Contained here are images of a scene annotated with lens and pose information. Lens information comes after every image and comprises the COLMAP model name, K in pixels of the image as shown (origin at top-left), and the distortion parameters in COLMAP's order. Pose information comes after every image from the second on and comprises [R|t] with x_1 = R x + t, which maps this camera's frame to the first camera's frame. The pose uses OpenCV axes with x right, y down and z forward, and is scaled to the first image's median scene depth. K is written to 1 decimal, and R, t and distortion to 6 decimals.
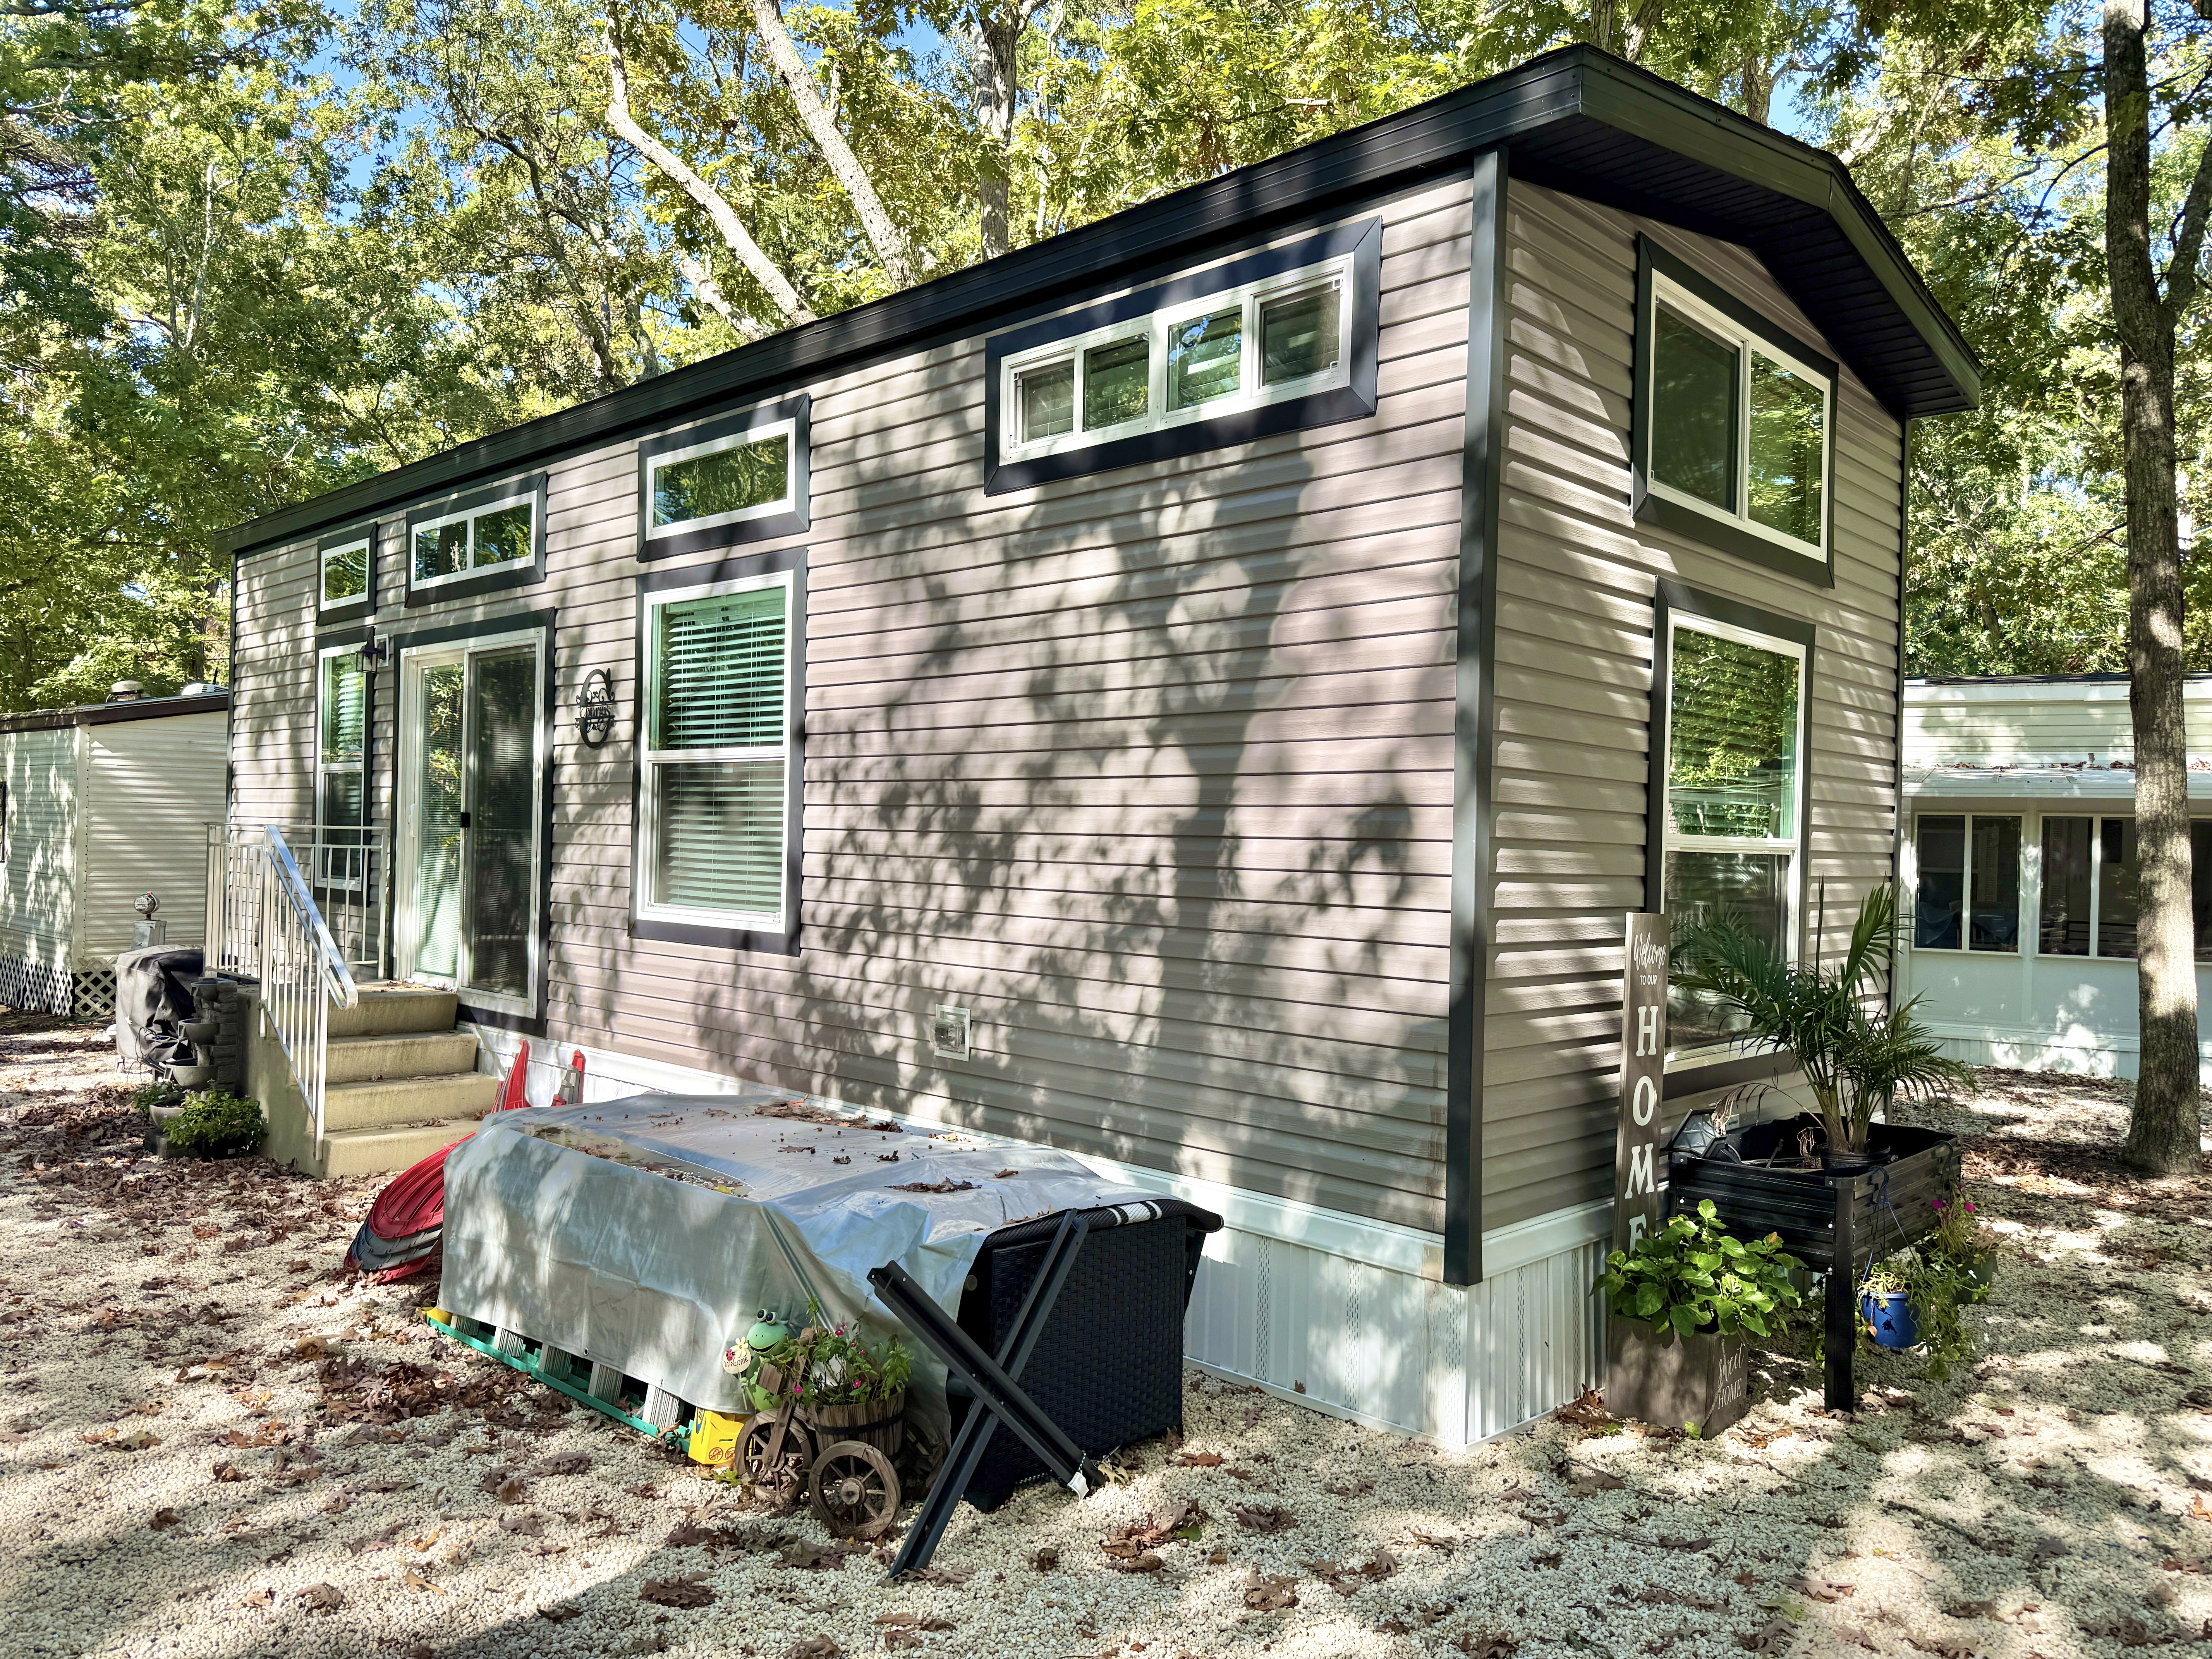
lens RADIAL K [[1567.9, 0, 1116.2], [0, 1567.9, 844.7], [0, 0, 1]] dist [0.043101, -0.047086]
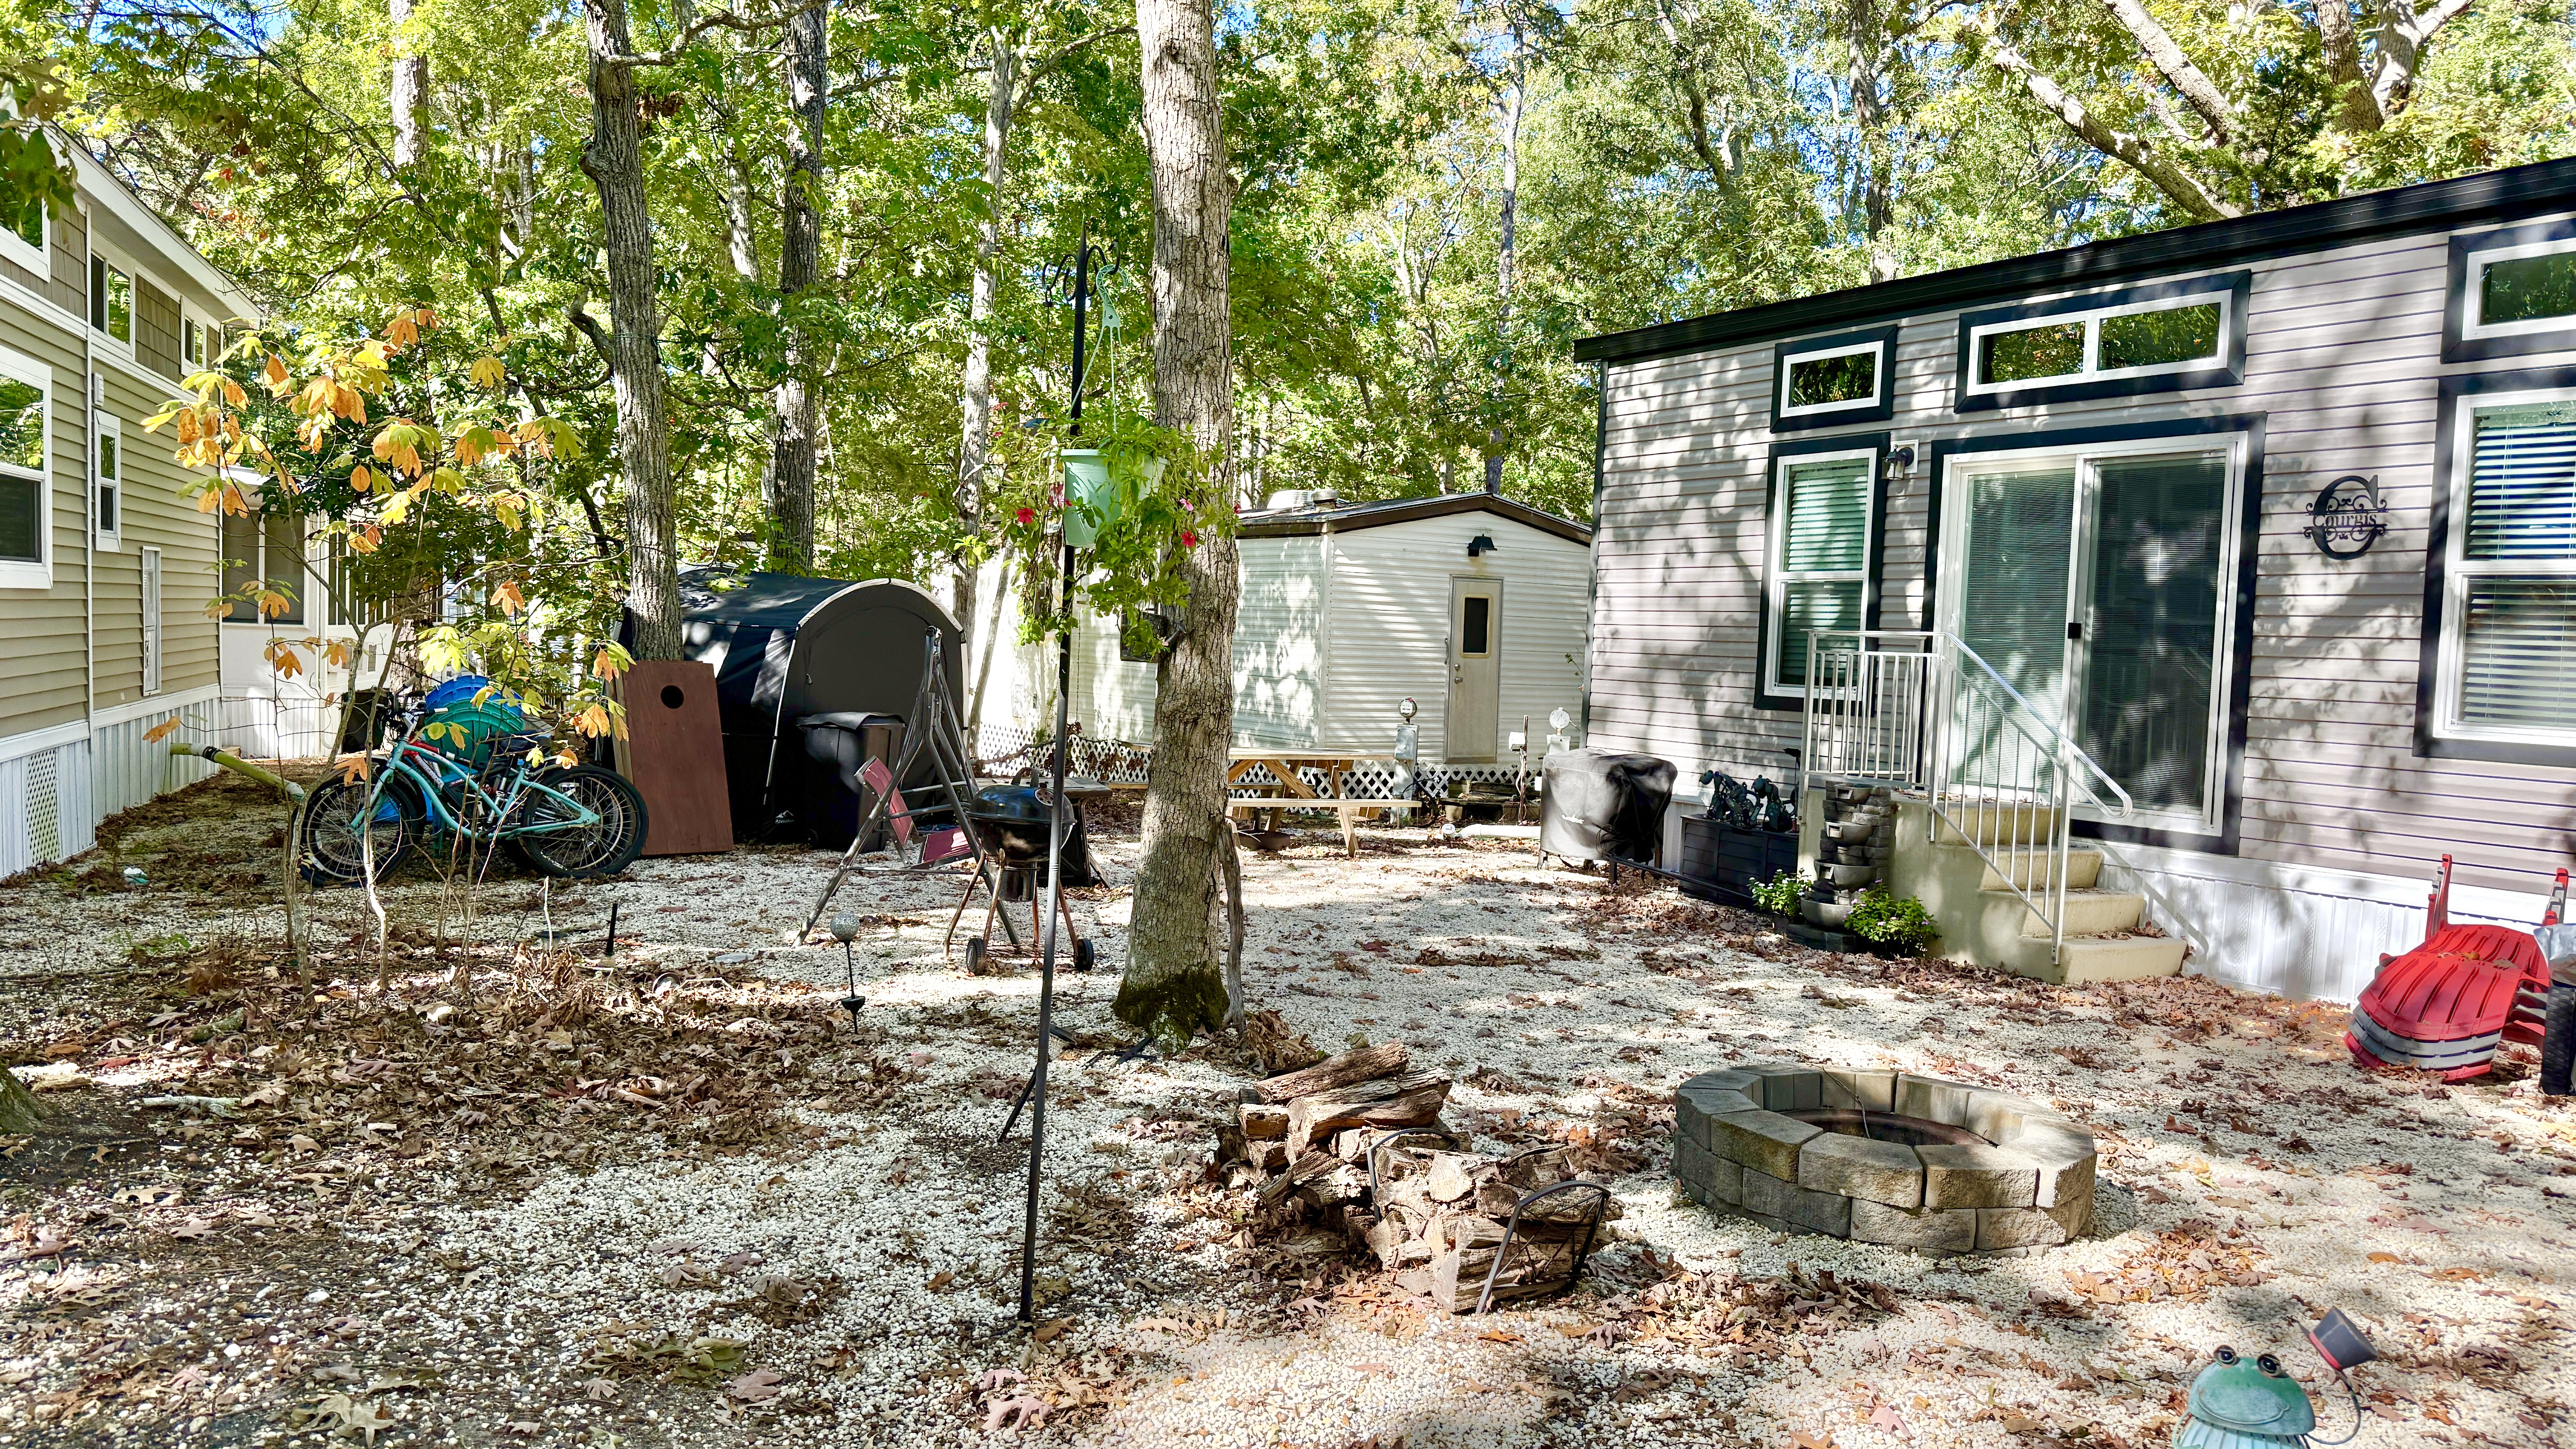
lens RADIAL K [[1819.2, 0, 1276.1], [0, 1819.2, 740.5], [0, 0, 1]] dist [0.046726, -0.055216]
pose [[0.956413, 0.032414, -0.290214, -0.828314], [-0.019558, 0.998699, 0.047091, 0.012848], [0.291362, -0.039362, 0.955803, -0.354386]]
